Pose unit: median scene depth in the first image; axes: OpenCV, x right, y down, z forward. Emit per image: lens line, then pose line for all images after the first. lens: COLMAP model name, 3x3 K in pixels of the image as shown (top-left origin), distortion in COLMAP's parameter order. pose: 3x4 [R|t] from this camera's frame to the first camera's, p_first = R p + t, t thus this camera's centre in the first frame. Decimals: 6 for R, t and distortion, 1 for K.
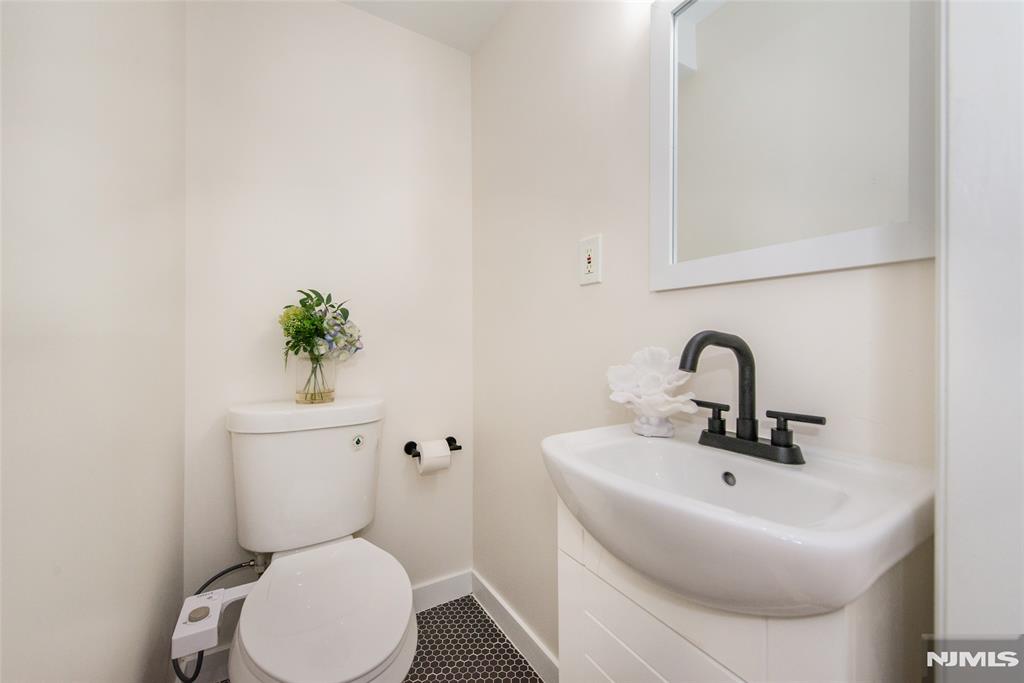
lens RADIAL K [[407.0, 0, 516.5], [0, 407.0, 339.2], [0, 0, 1]] dist [0.010625, -0.003846]
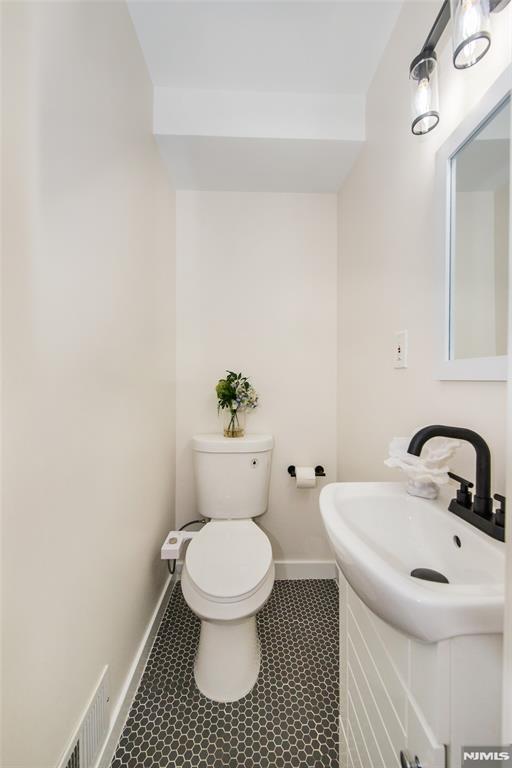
lens RADIAL K [[305.3, 0, 250.2], [0, 305.3, 382.2], [0, 0, 1]] dist [0.010625, -0.003846]
pose [[0.865399, 0.000377, -0.501083, 0.234275], [0.002514, 0.999984, 0.005093, -0.088087], [0.501077, -0.005667, 0.865384, -0.083654]]
